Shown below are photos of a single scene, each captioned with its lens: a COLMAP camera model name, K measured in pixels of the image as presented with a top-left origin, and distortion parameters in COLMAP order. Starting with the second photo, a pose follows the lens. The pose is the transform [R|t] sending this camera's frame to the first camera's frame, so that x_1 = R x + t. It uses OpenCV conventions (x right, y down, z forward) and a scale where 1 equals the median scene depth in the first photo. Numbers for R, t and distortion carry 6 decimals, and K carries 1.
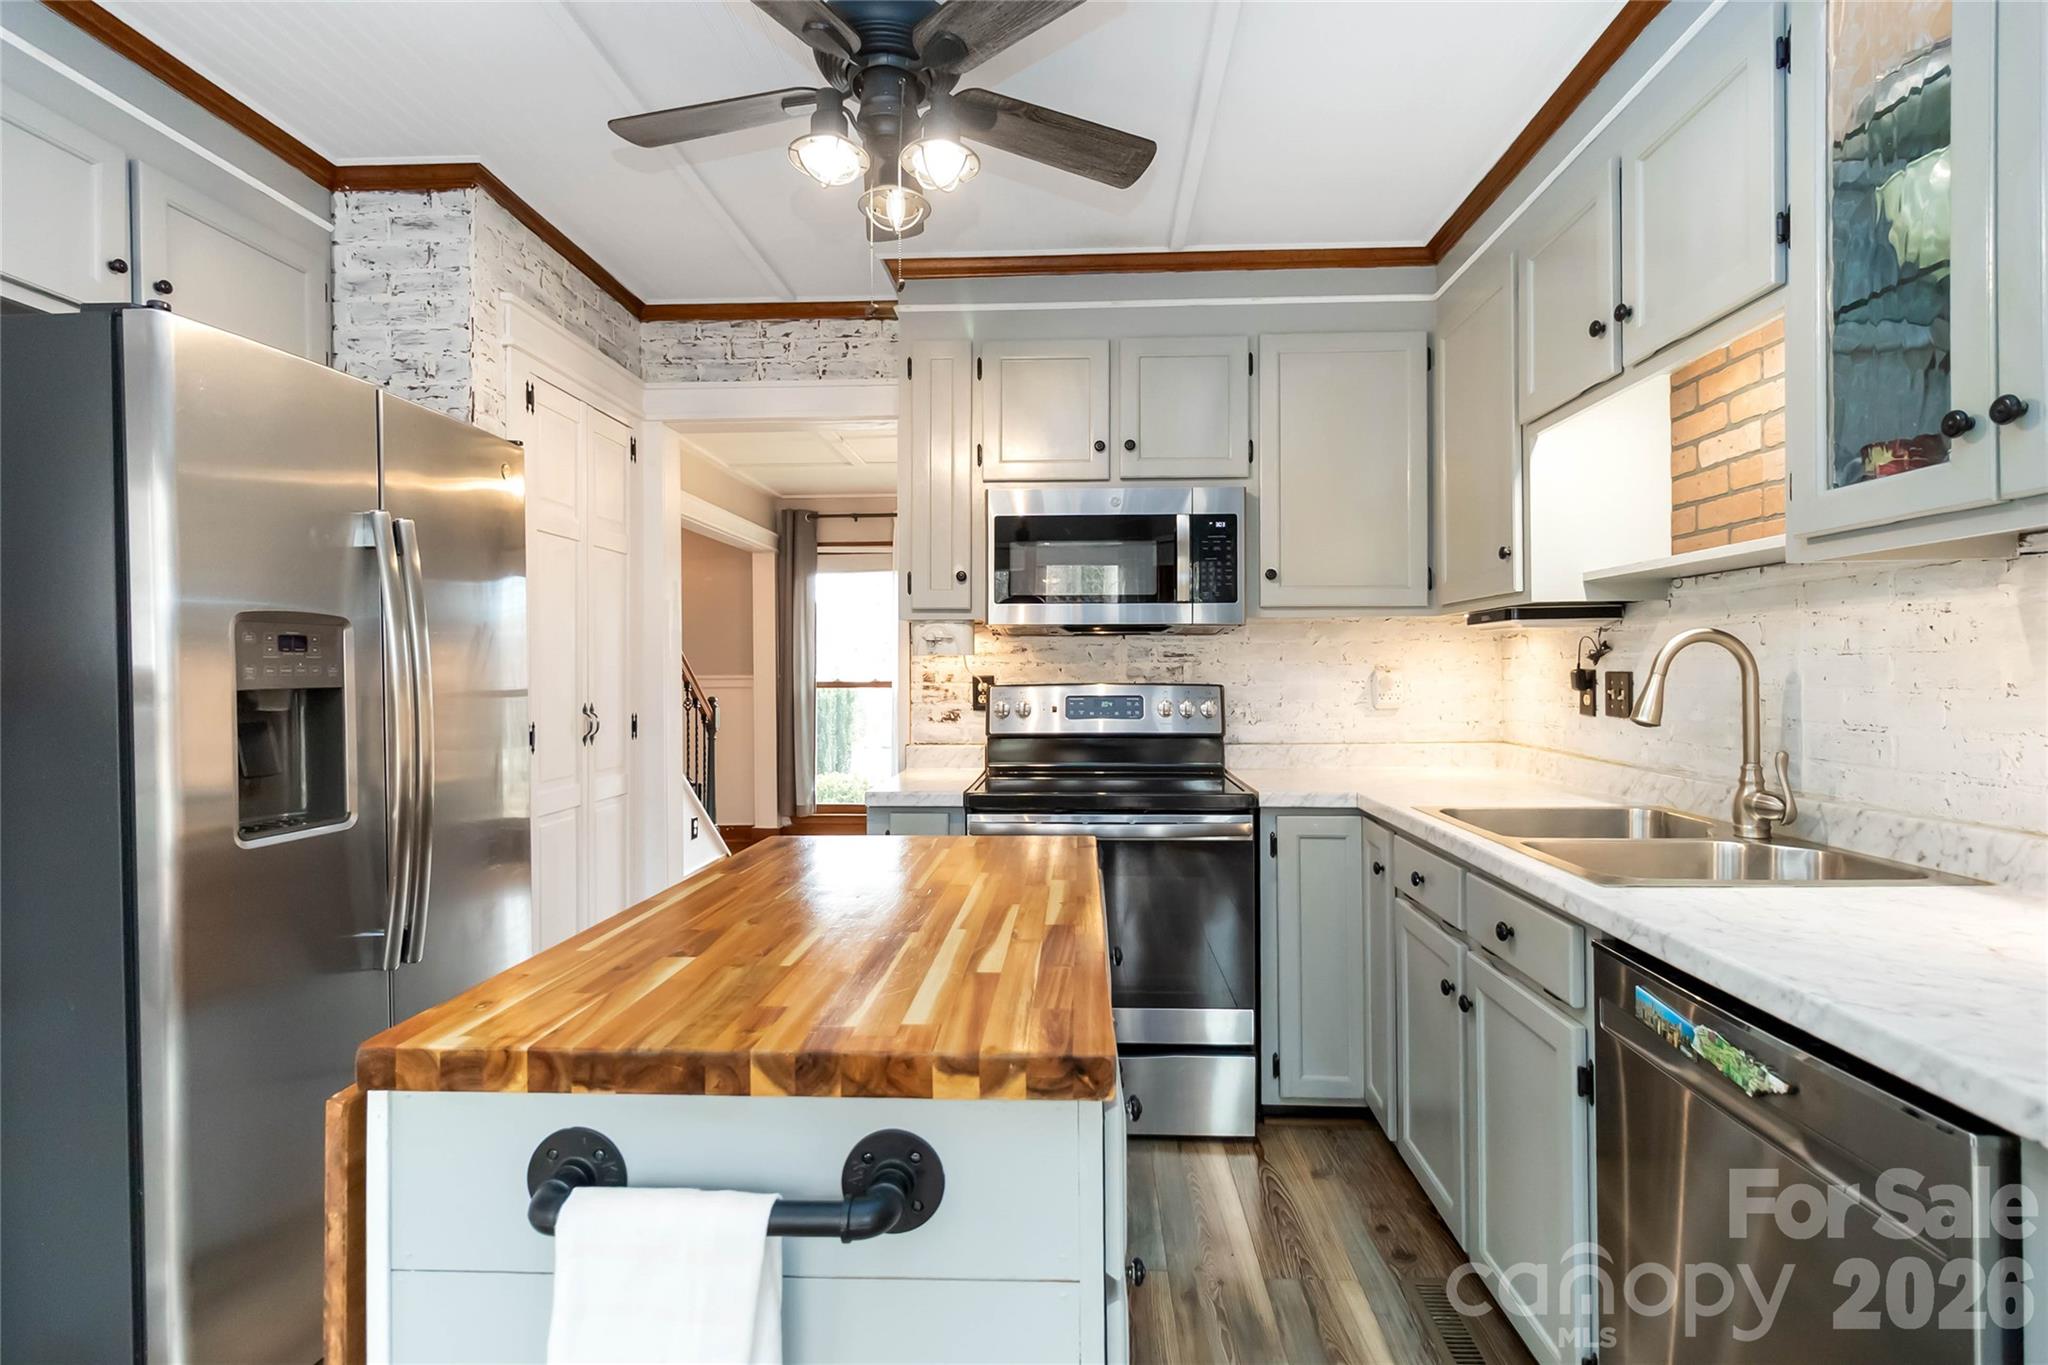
lens RADIAL K [[982.6, 0, 1029.4], [0, 982.6, 678.6], [0, 0, 1]] dist [0.002538, -0.000803]
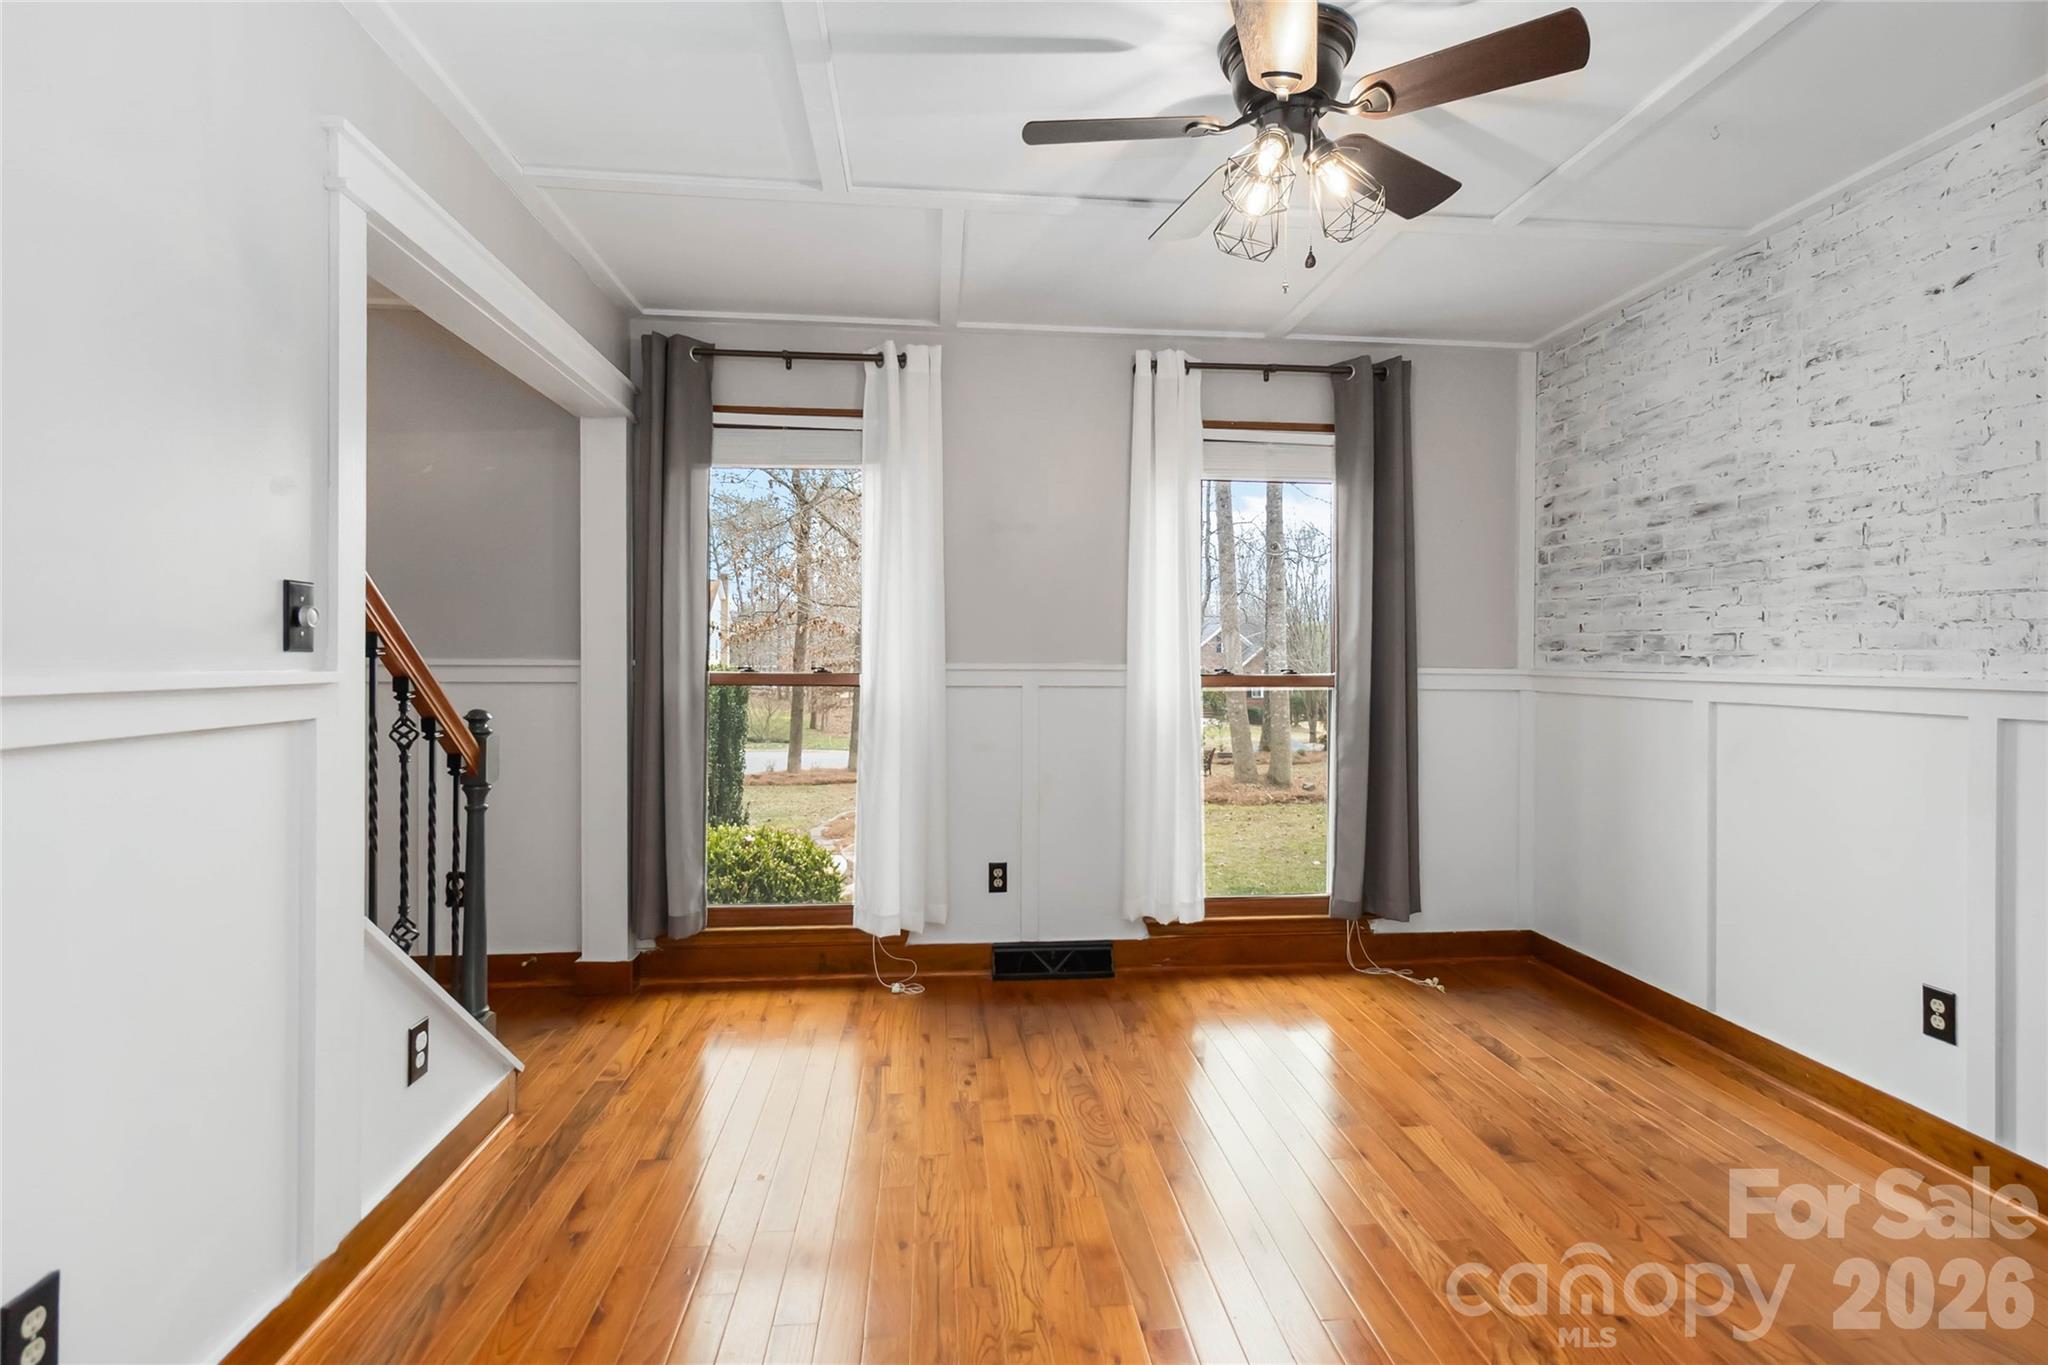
lens RADIAL K [[982.6, 0, 1022.4], [0, 982.6, 671.9], [0, 0, 1]] dist [0.002538, -0.000803]
pose [[0.988797, 0.008551, 0.149021, -0.142008], [-0.009579, 0.999935, 0.006182, -0.002325], [-0.148959, -0.007540, 0.988815, 0.503860]]
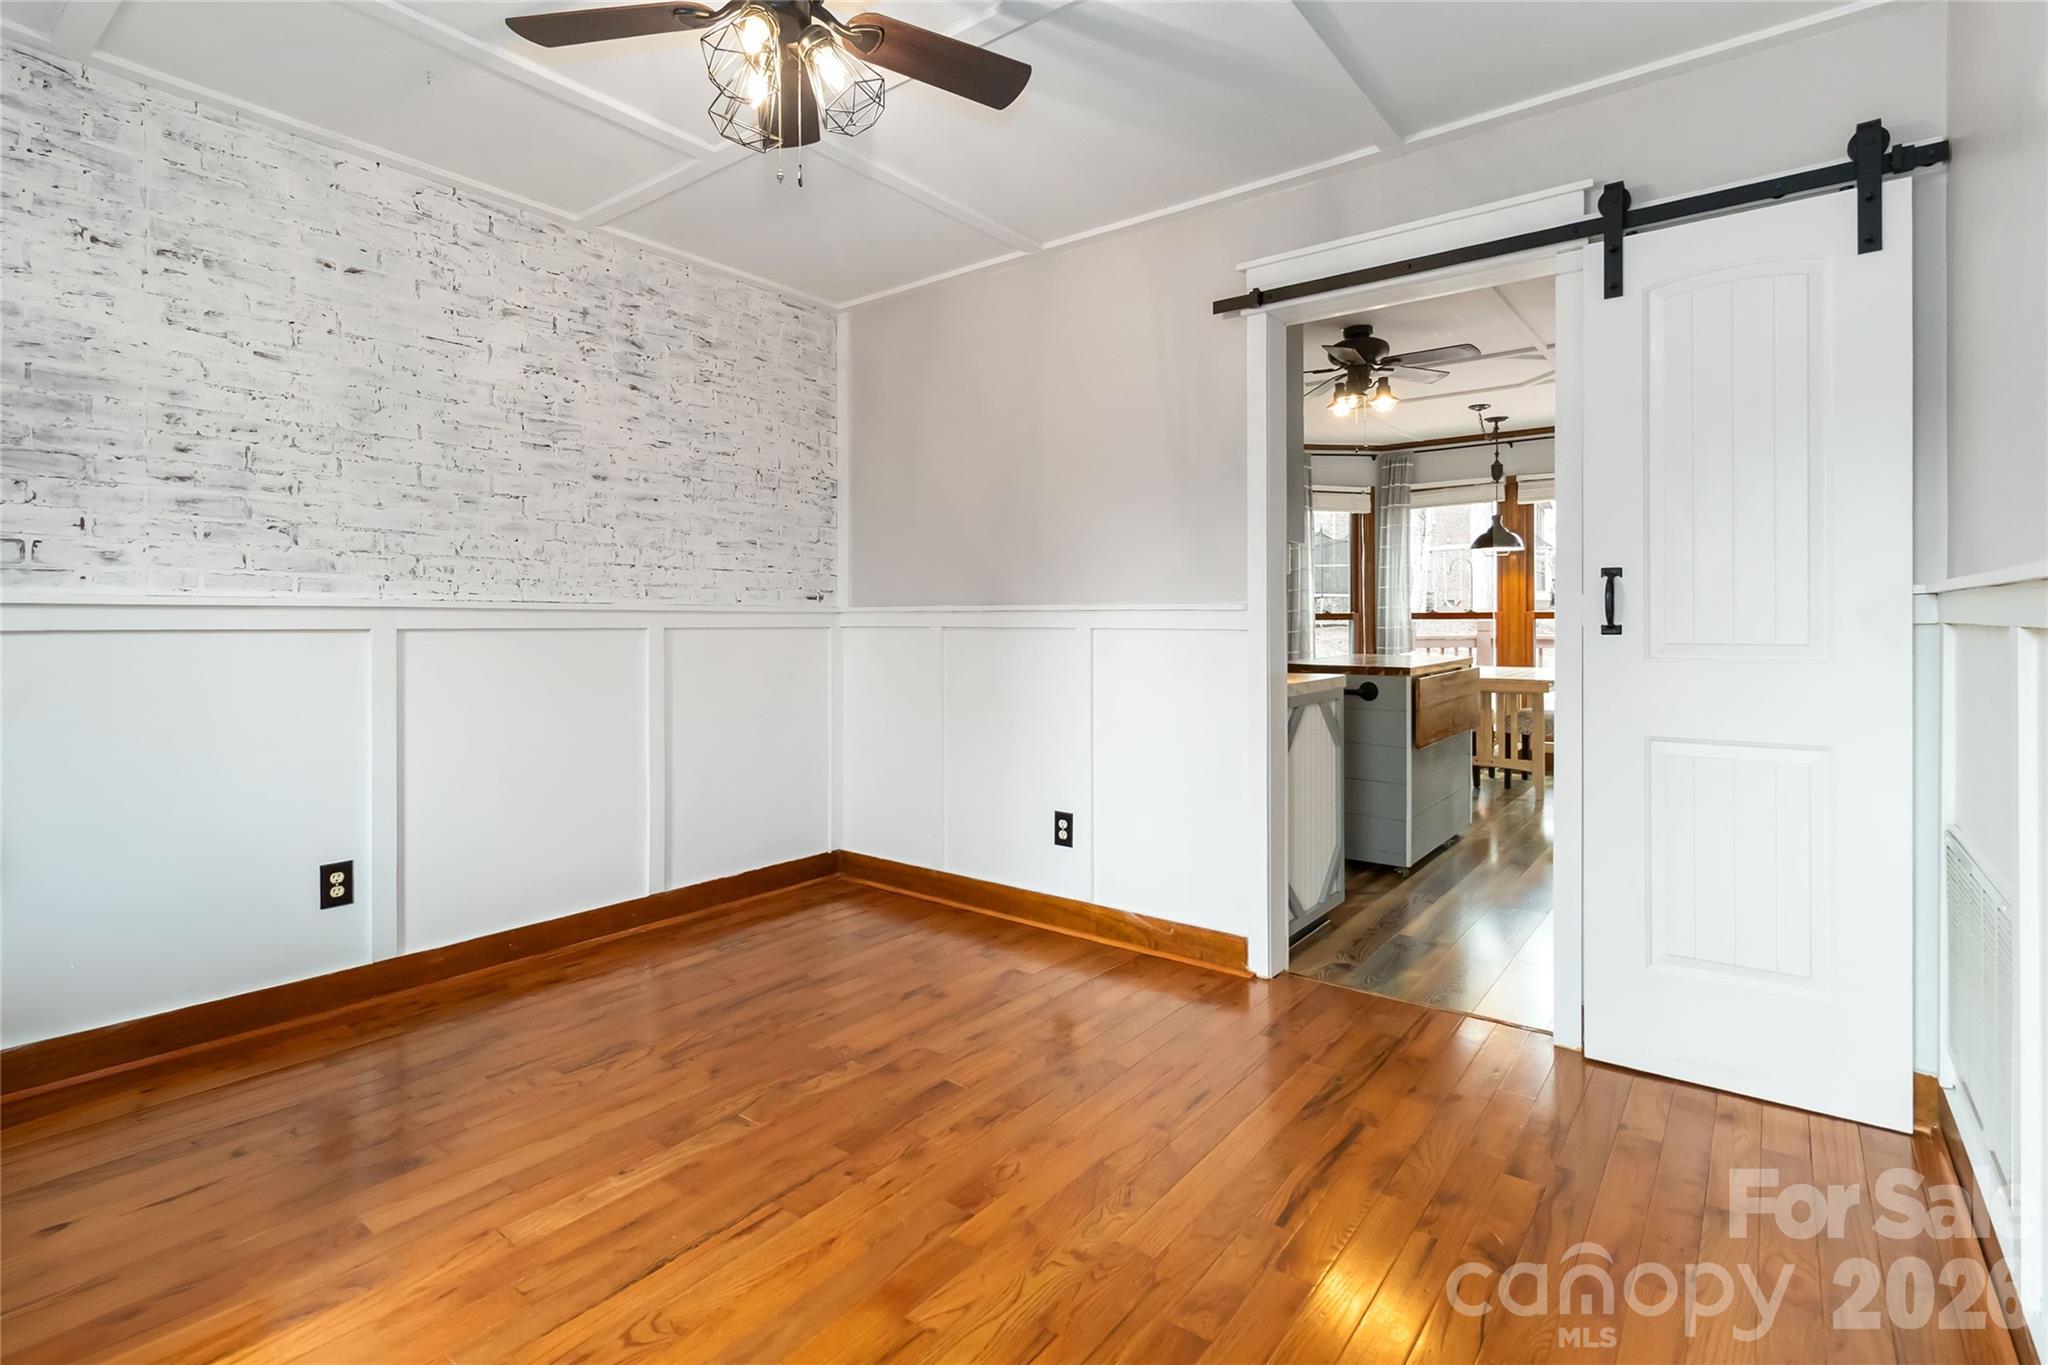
lens RADIAL K [[982.6, 0, 1030.8], [0, 982.6, 624.1], [0, 0, 1]] dist [0.002538, -0.000803]
pose [[-0.830645, 0.003840, 0.556789, -0.315341], [0.008381, 0.999949, 0.005608, 0.019959], [-0.556739, 0.009325, -0.830635, 1.376395]]
